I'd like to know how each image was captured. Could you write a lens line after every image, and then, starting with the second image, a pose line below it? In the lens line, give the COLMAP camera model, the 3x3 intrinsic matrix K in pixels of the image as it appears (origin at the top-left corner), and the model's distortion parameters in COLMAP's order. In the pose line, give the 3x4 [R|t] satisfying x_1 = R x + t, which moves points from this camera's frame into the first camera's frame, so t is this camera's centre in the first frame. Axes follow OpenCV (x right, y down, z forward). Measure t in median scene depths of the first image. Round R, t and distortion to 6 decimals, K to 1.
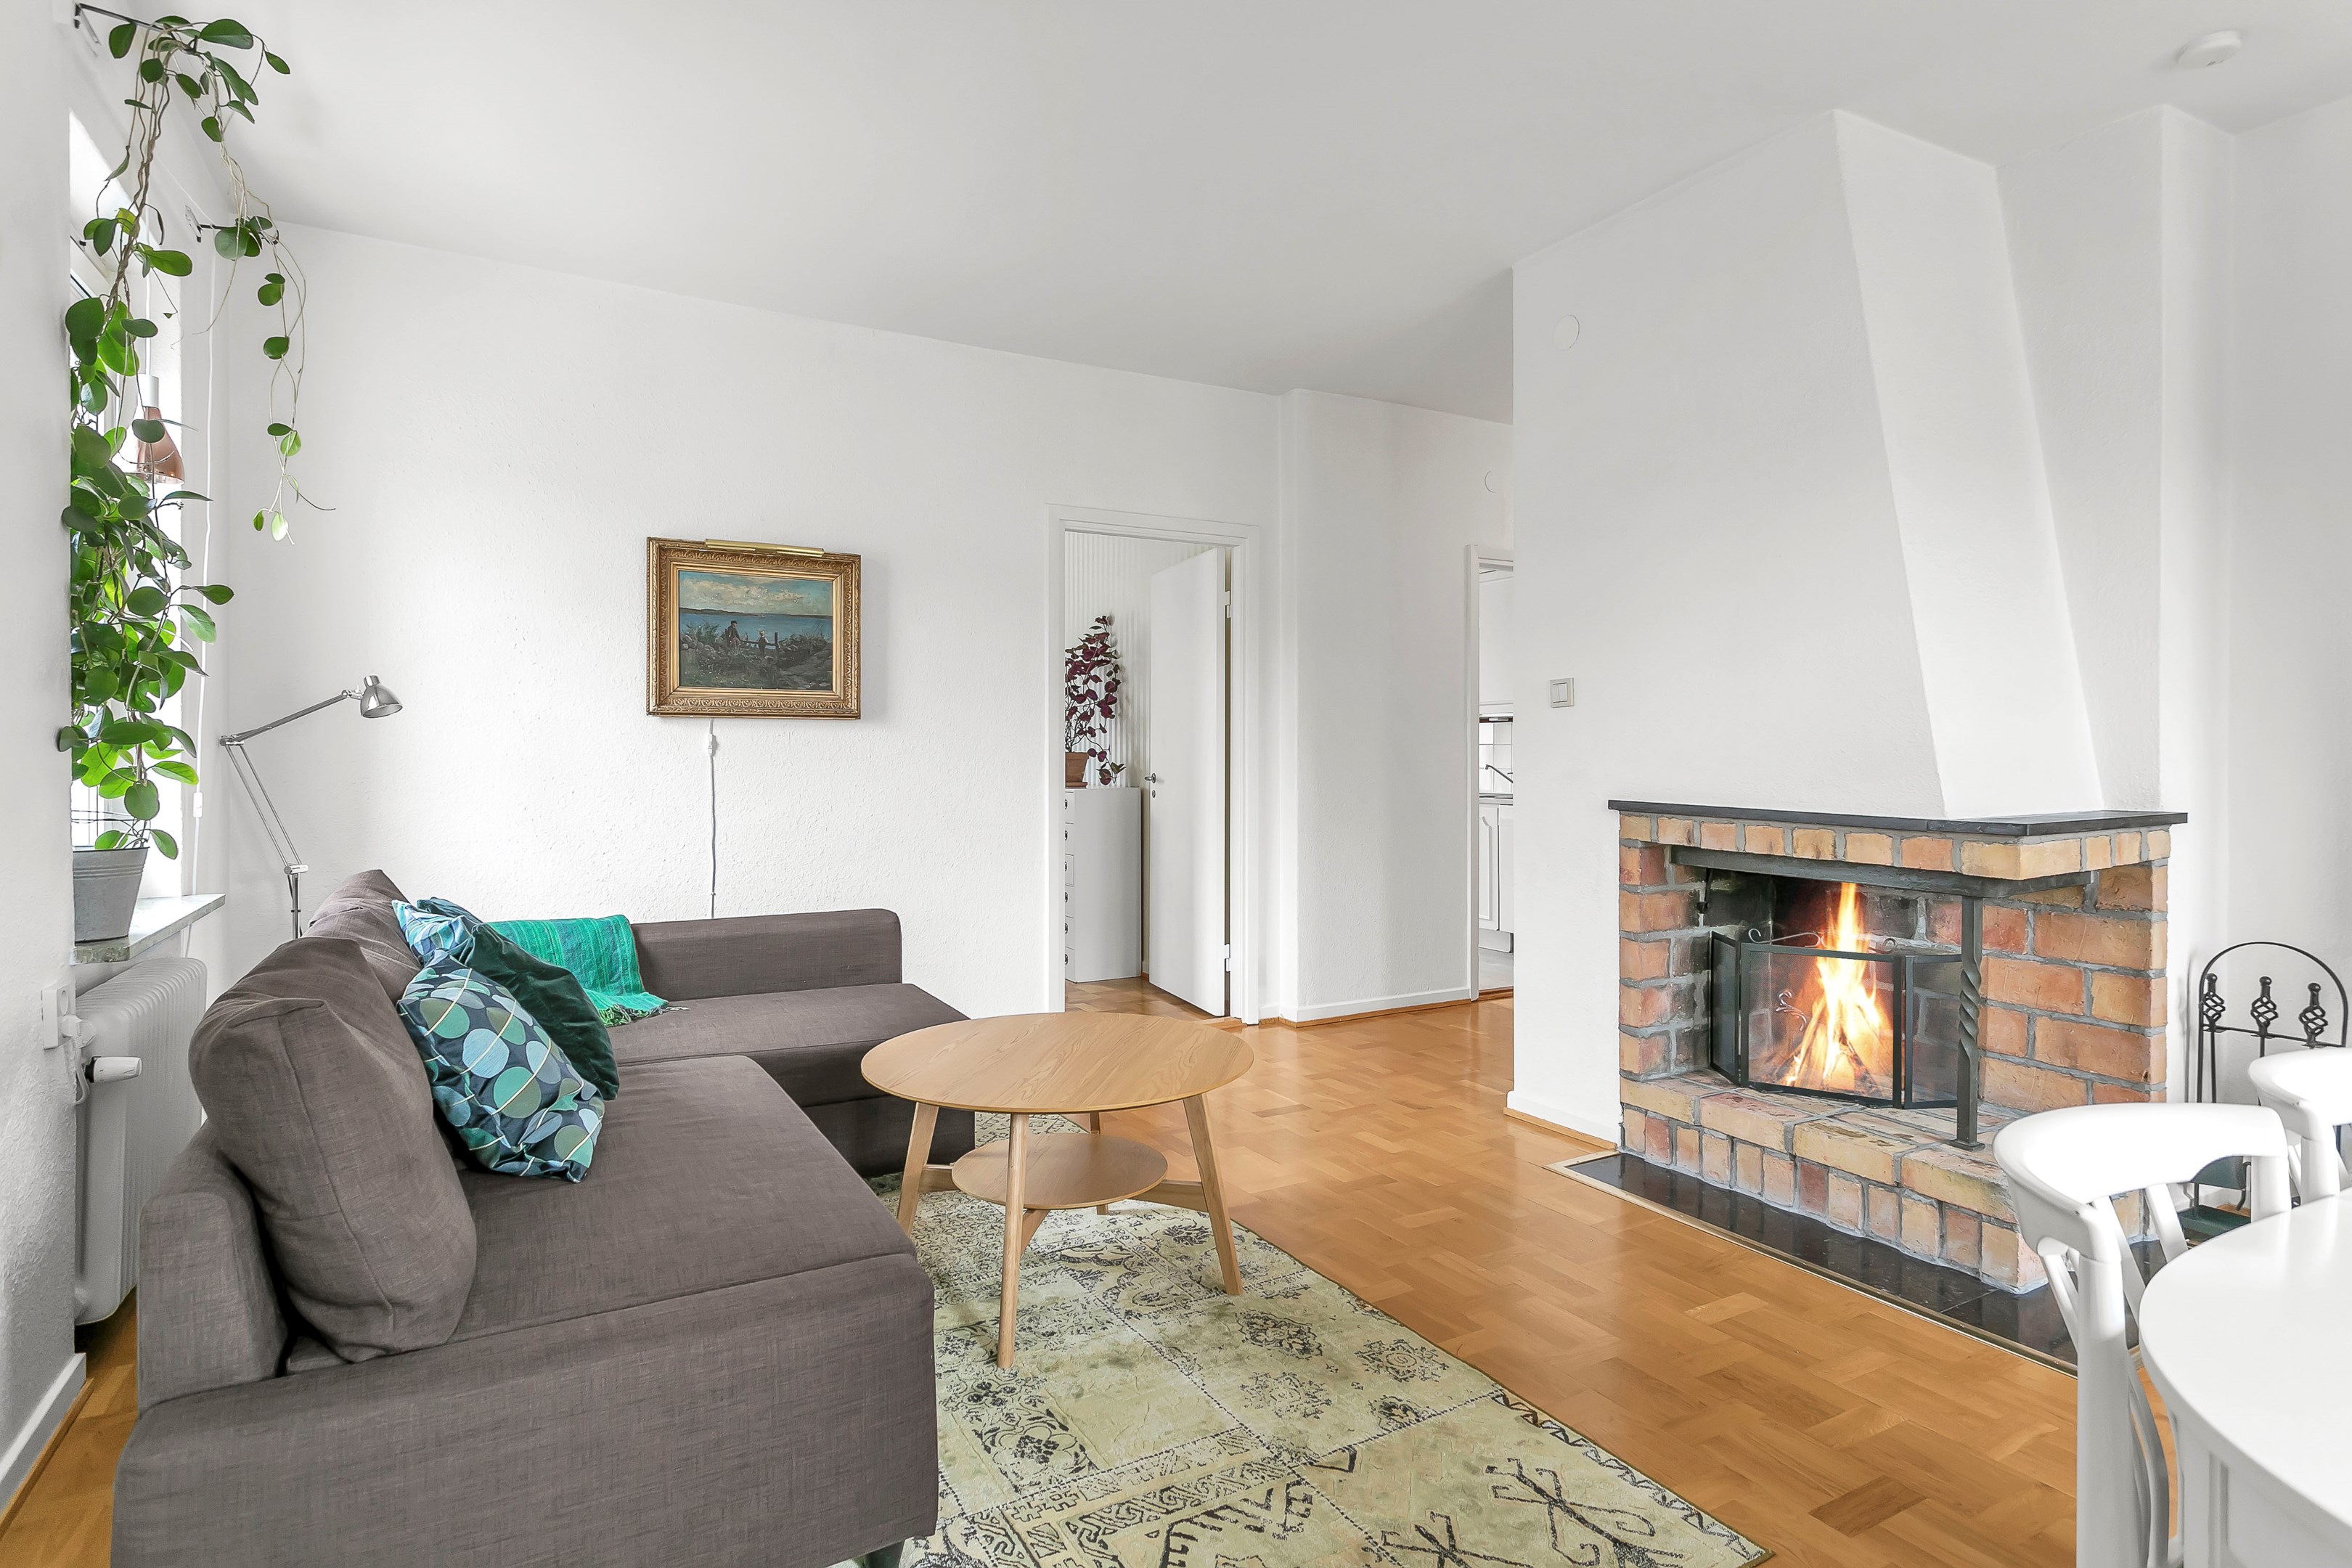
lens RADIAL K [[1220.2, 0, 1171.7], [0, 1220.2, 756.1], [0, 0, 1]] dist [-0.001592, 0.000158]
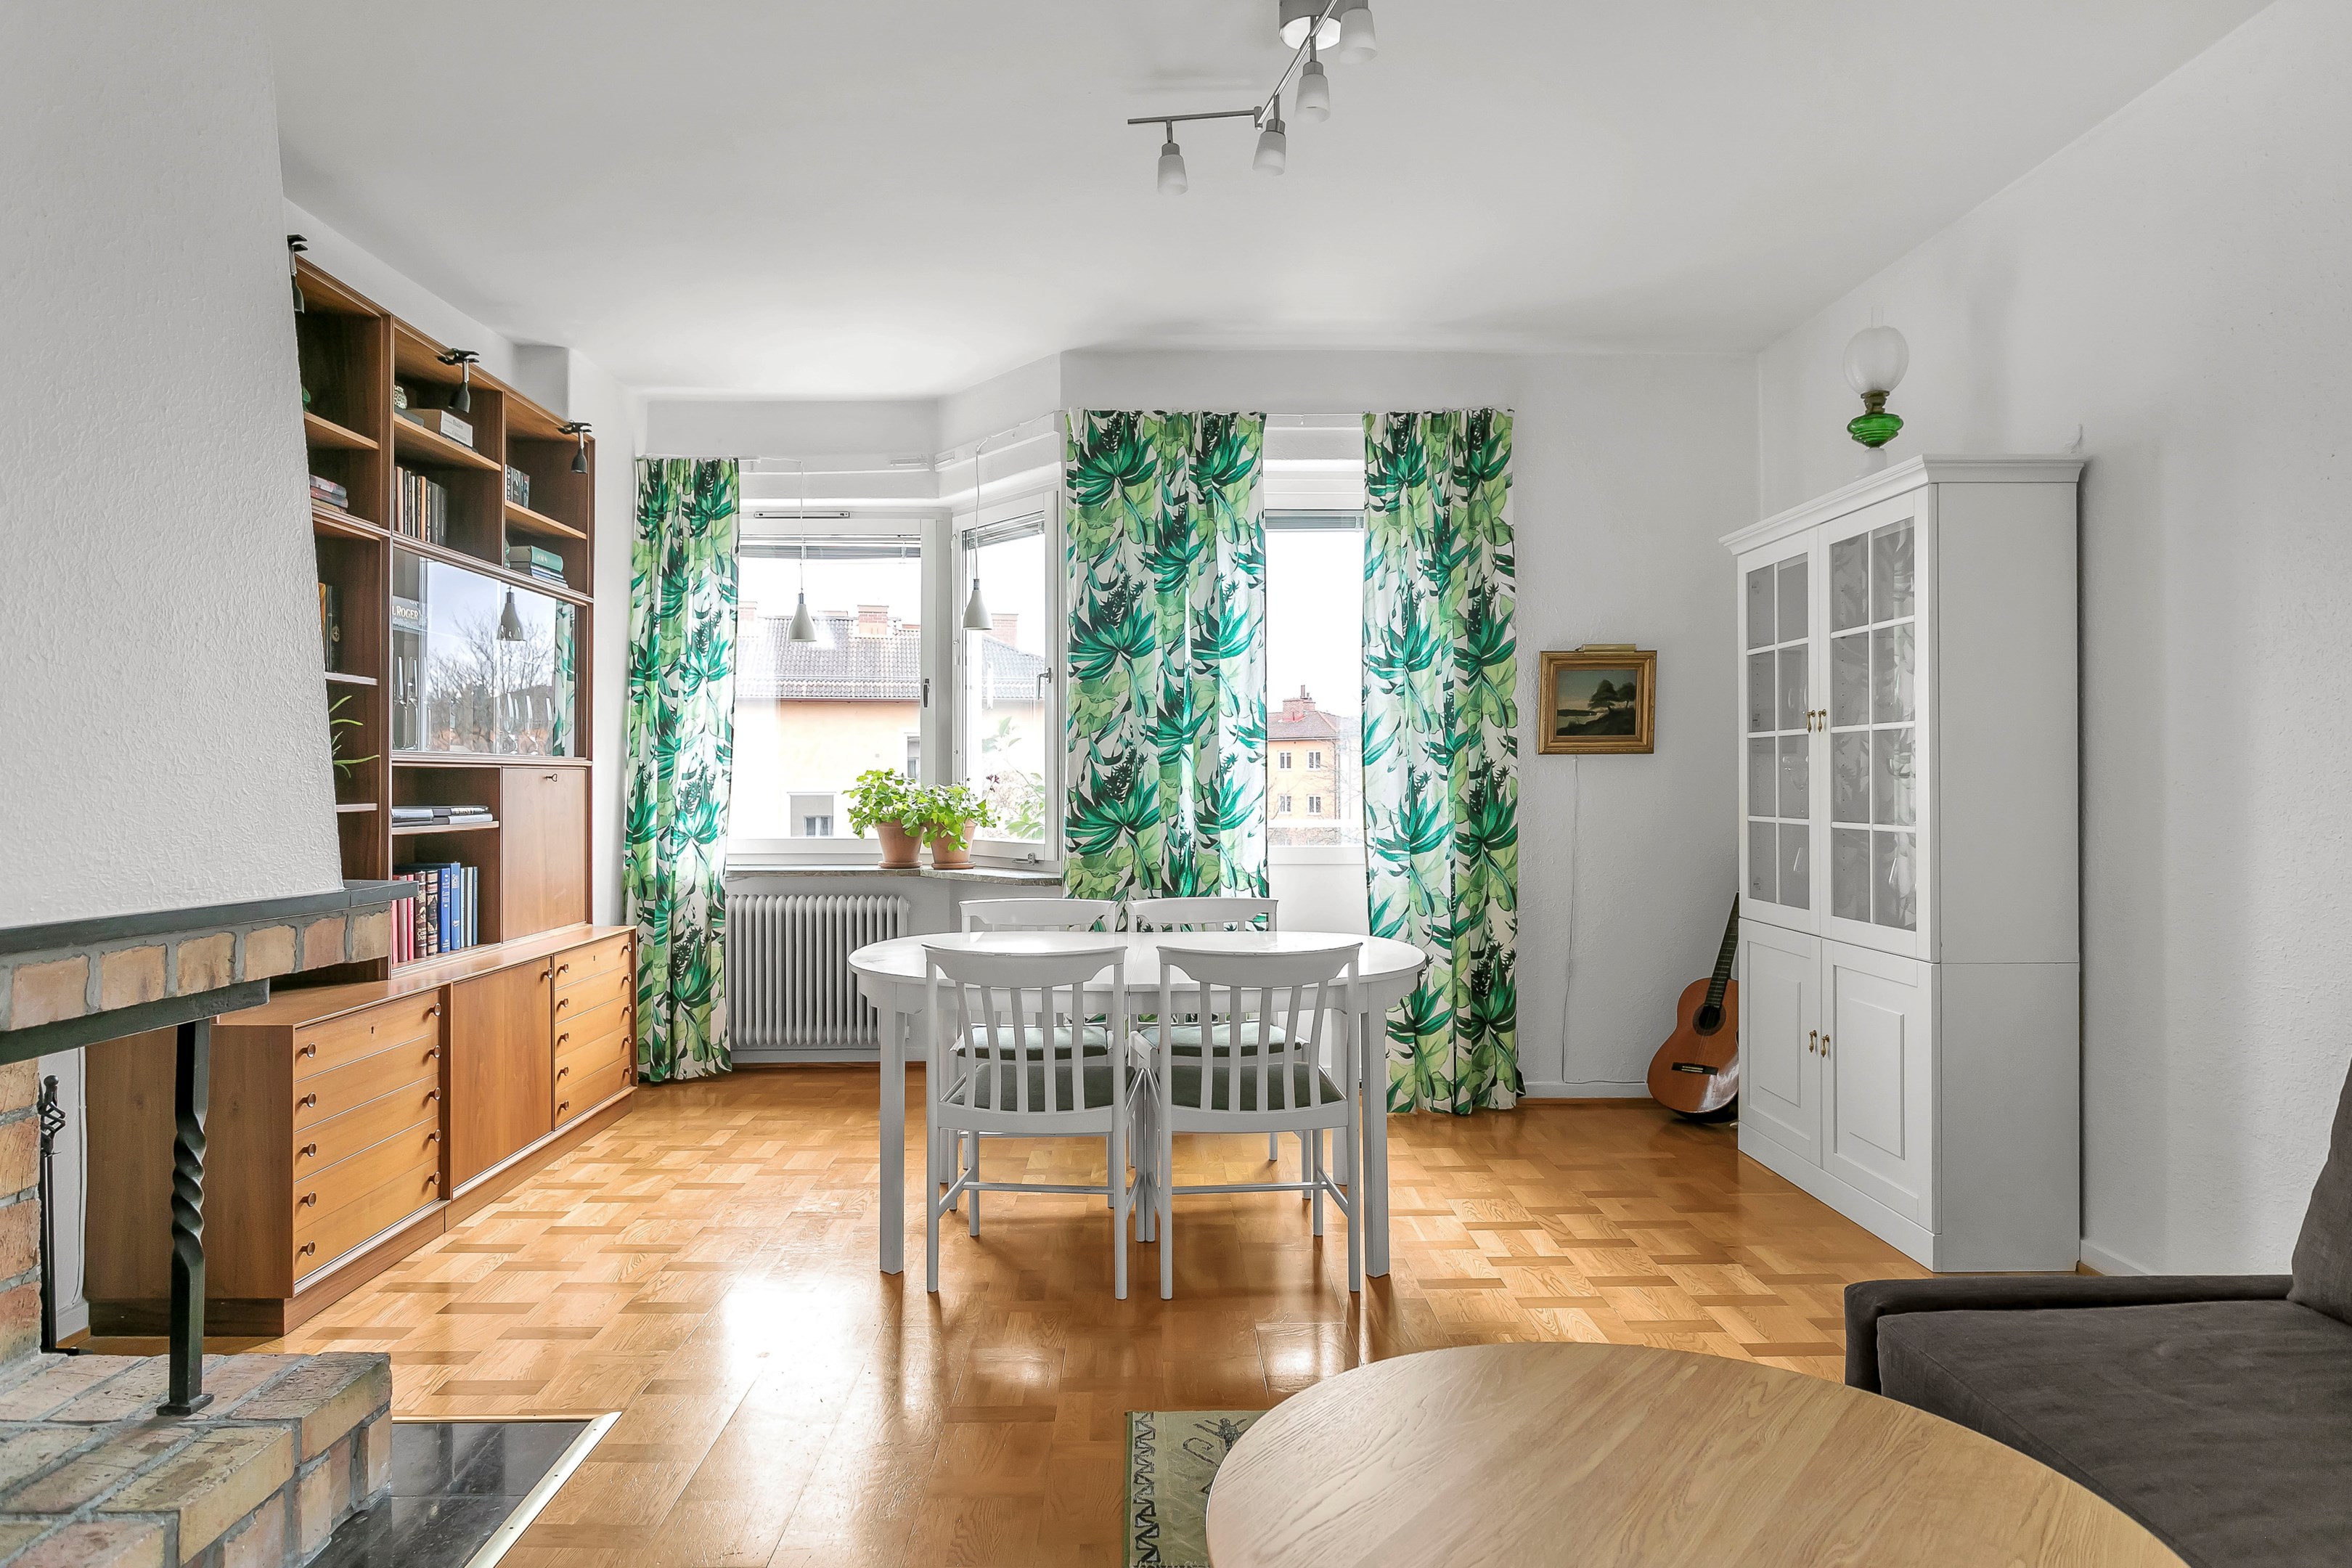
lens RADIAL K [[1431.8, 0, 1176.0], [0, 1431.8, 784.0], [0, 0, 1]] dist [-0.000468, -0.000600]
pose [[-0.884785, 0.002267, 0.465995, -0.135549], [0.006453, 0.999952, 0.007387, -0.008737], [-0.465956, 0.009543, -0.884757, 1.201278]]
